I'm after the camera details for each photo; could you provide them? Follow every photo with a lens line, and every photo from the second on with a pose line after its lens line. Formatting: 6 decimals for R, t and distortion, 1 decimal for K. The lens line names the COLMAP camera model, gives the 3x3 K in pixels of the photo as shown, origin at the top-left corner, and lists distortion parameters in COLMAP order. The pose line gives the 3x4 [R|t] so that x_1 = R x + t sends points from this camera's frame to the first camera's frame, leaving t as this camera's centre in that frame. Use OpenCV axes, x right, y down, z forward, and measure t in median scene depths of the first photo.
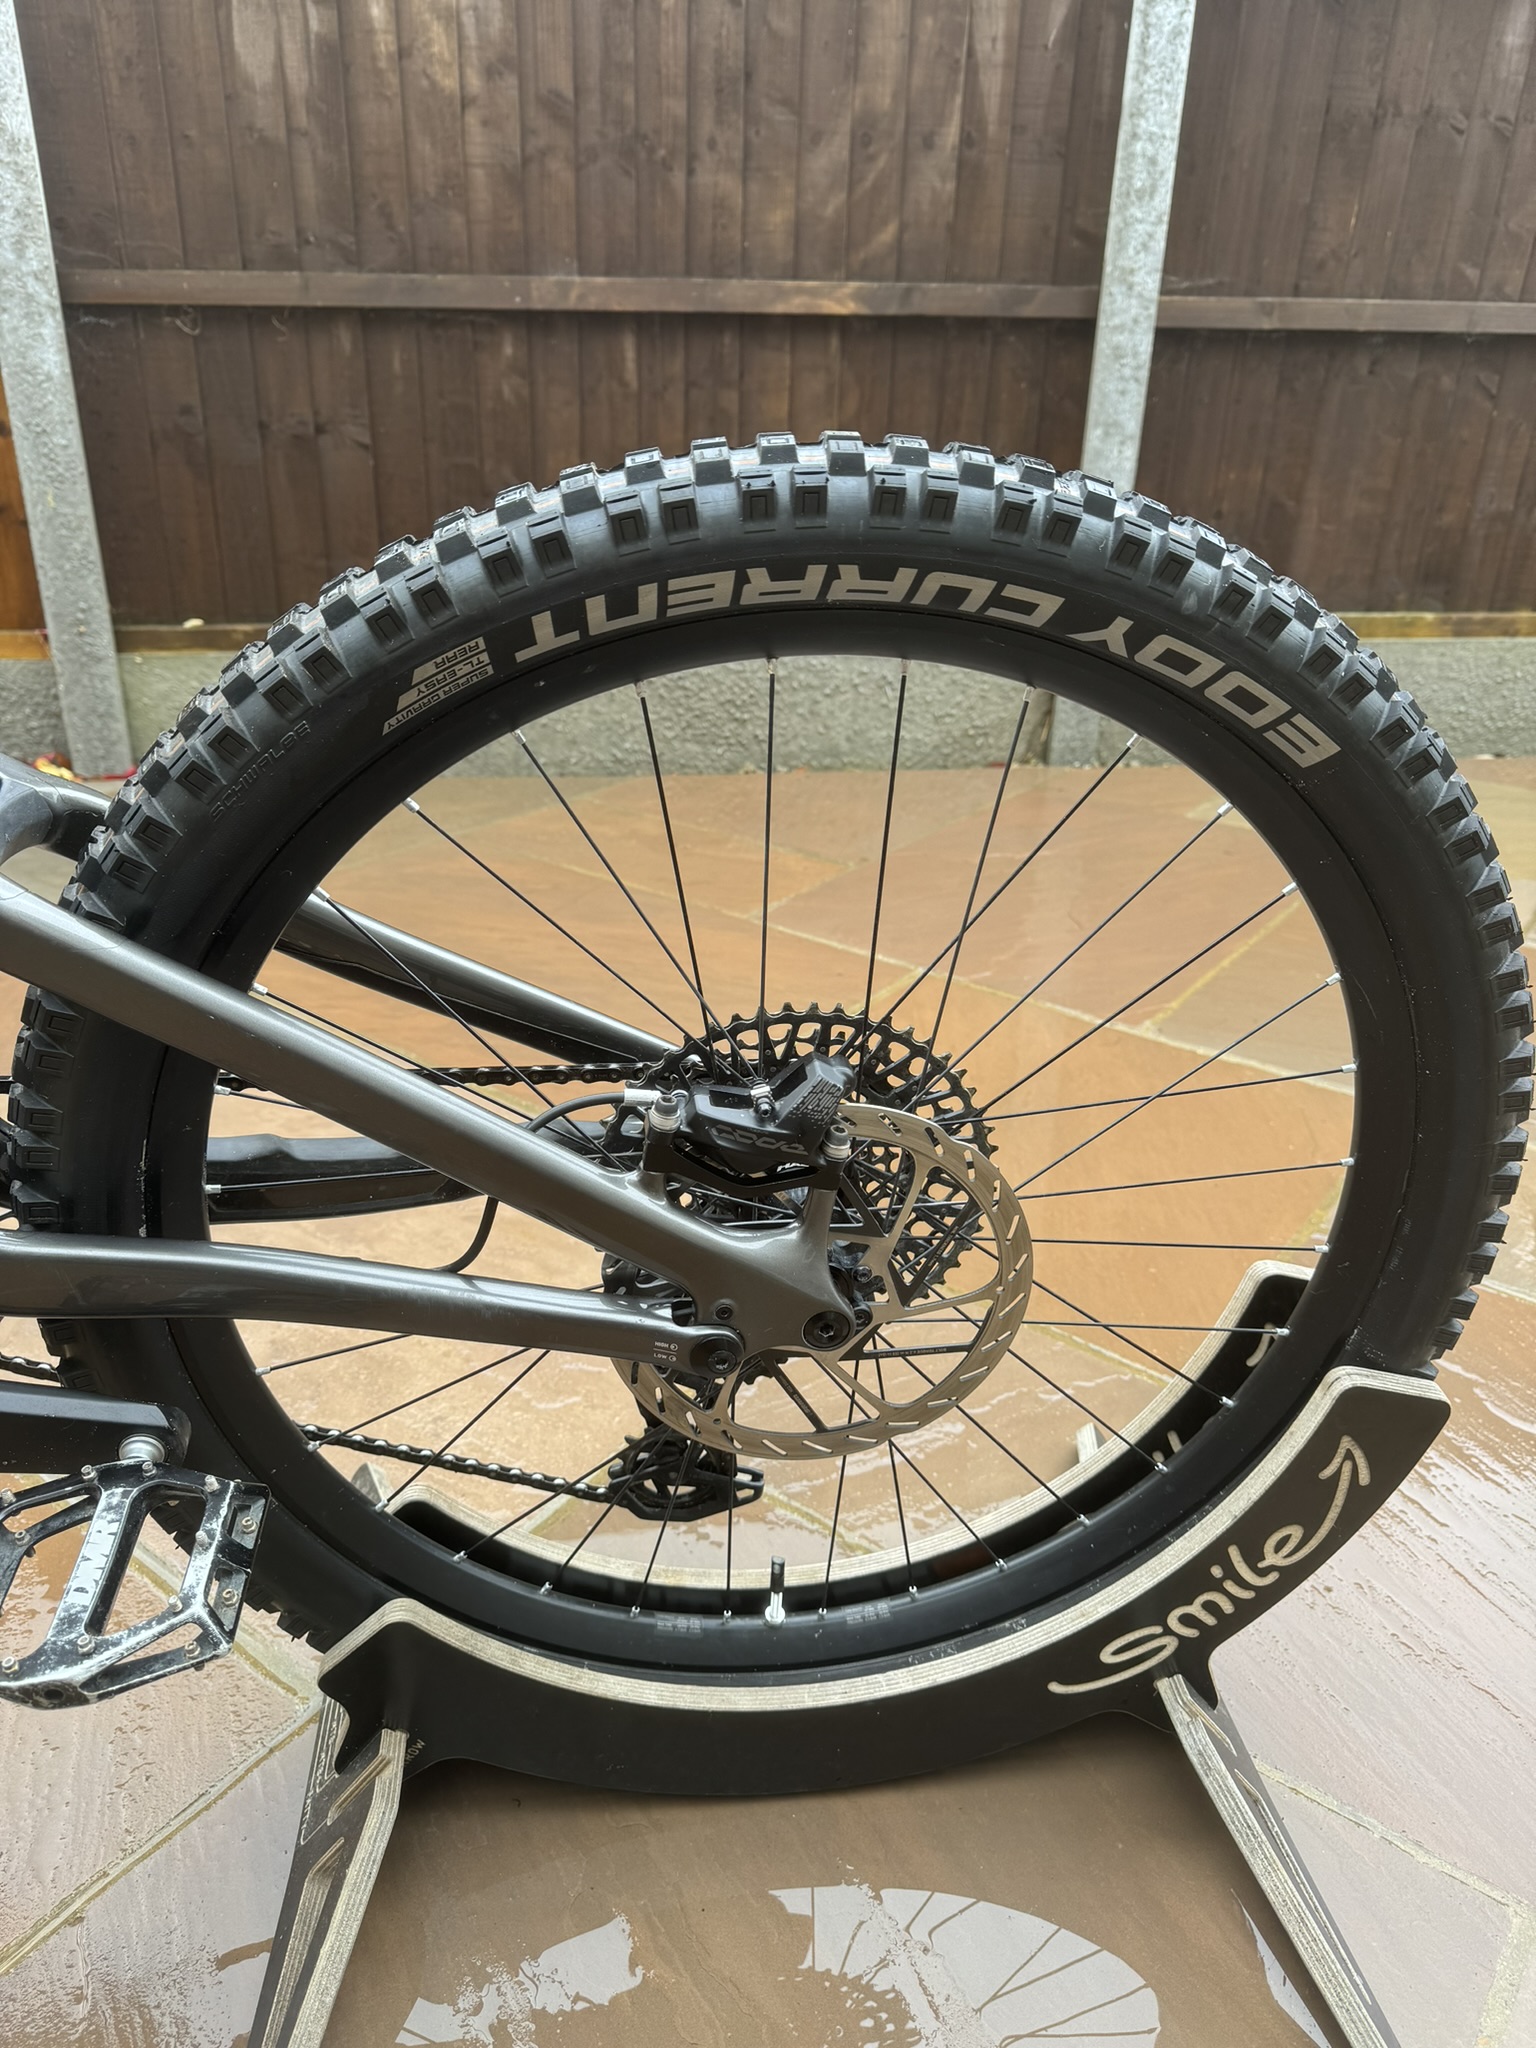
lens RADIAL K [[1418.1, 0, 764.2], [0, 1418.1, 1090.6], [0, 0, 1]] dist [0.081648, -0.089457]
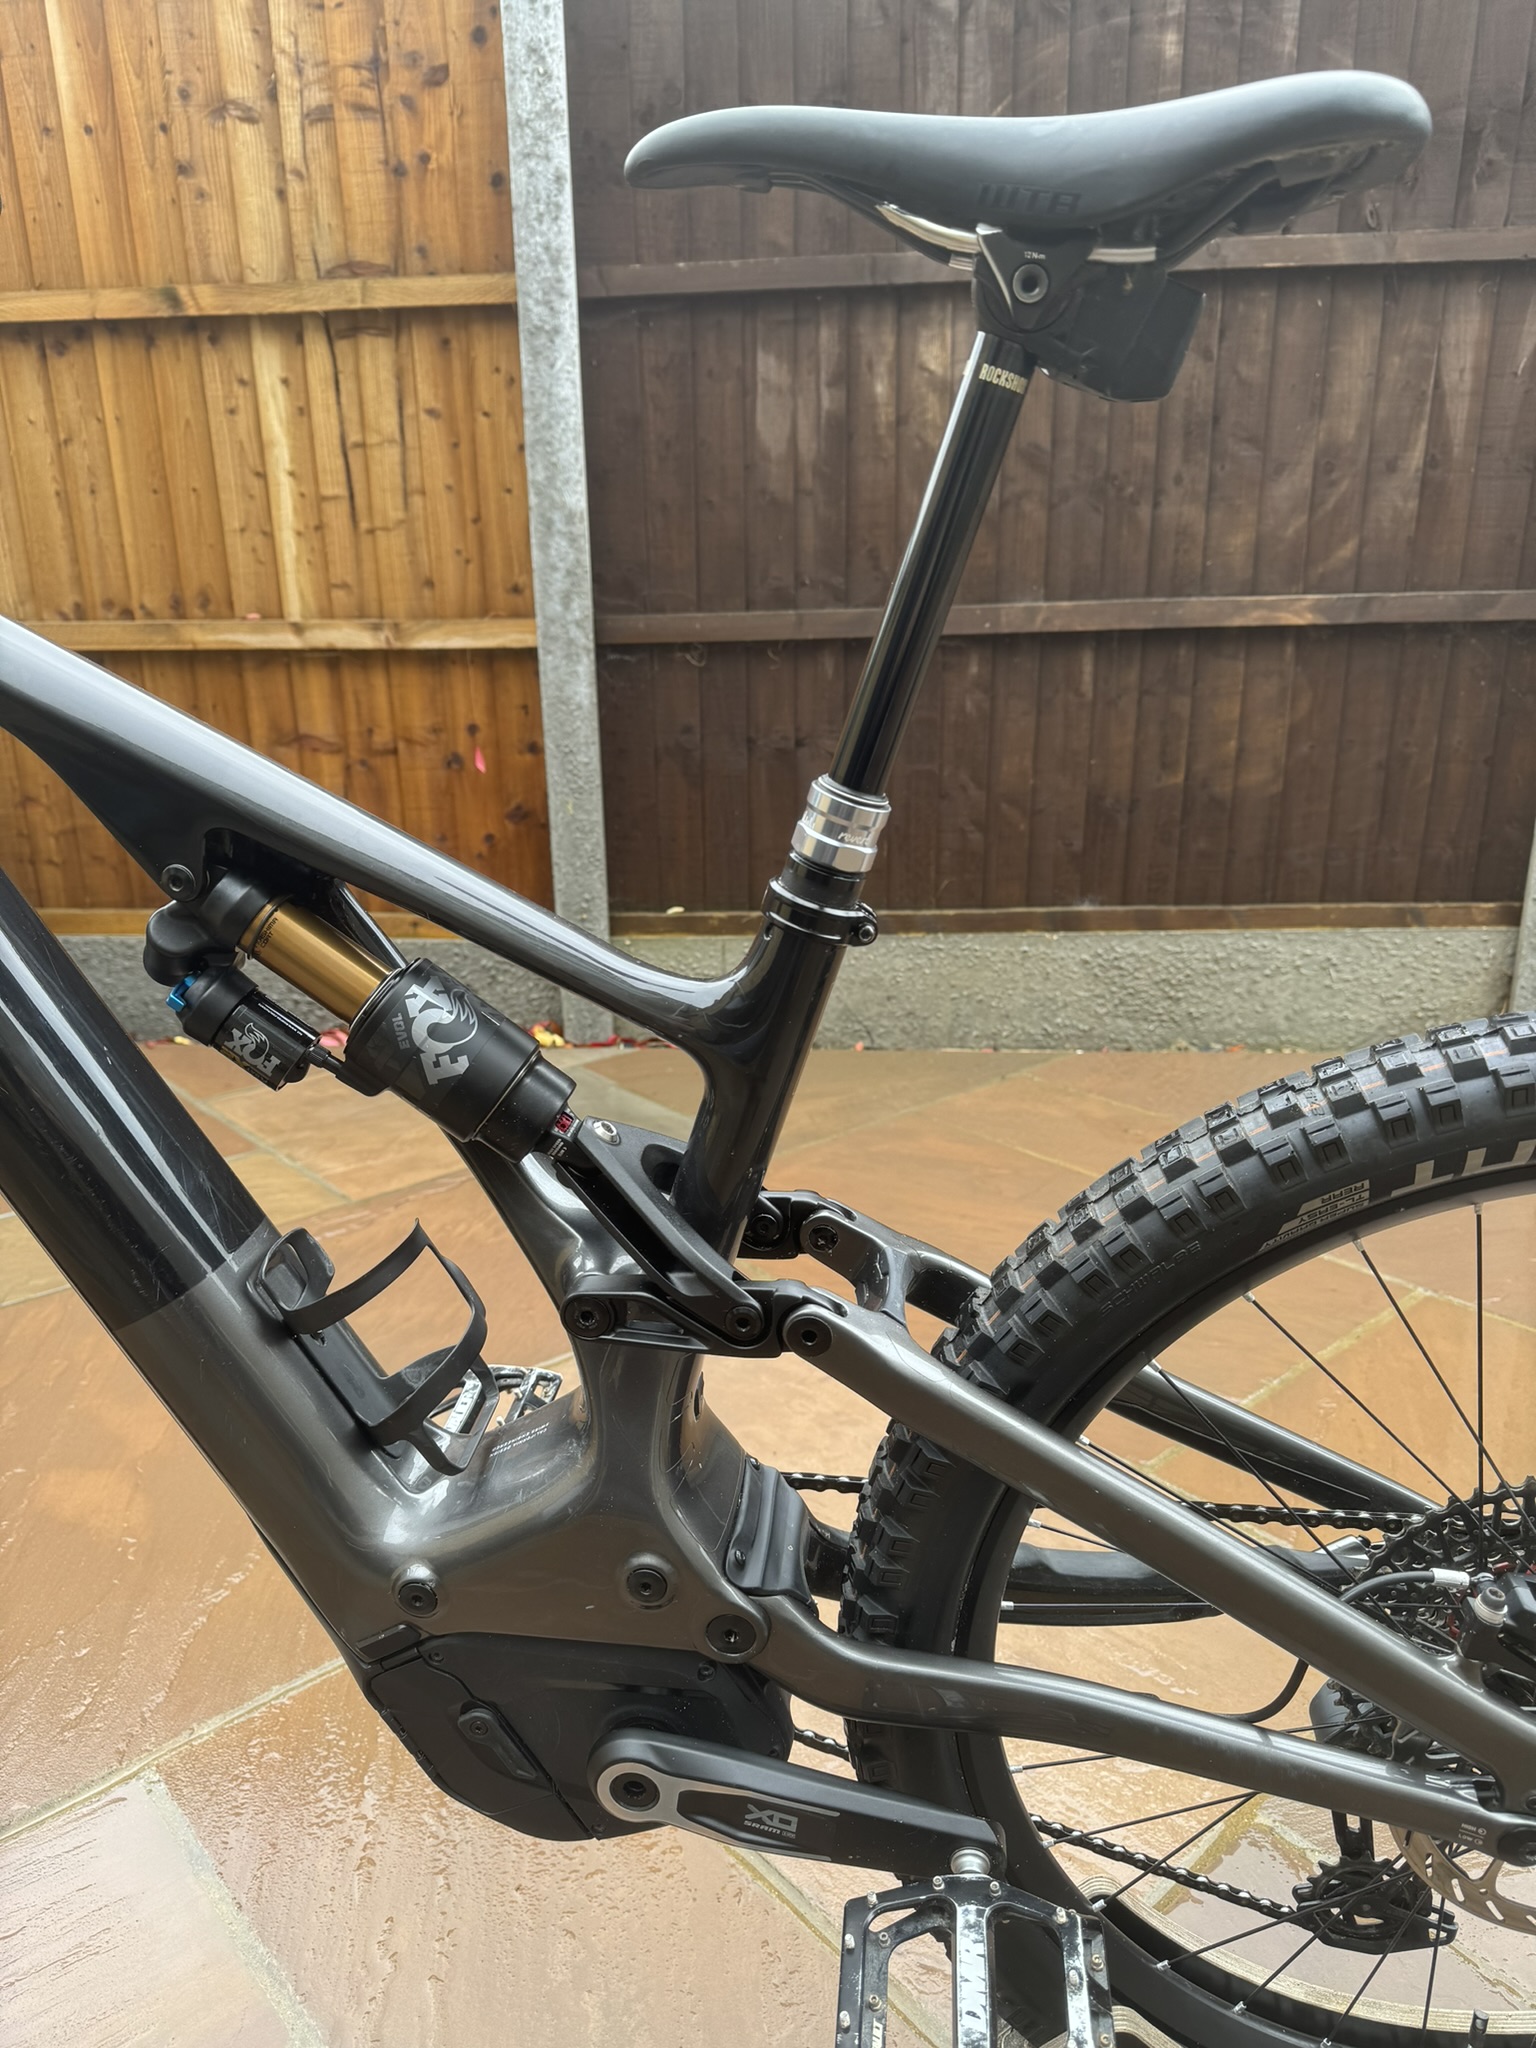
lens RADIAL K [[1453.5, 0, 683.4], [0, 1453.5, 1059.6], [0, 0, 1]] dist [0.090158, -0.116715]
pose [[0.978732, 0.039451, -0.201315, -0.159483], [-0.064422, 0.990798, -0.119034, -0.076020], [0.194766, 0.129472, 0.972267, -0.081634]]
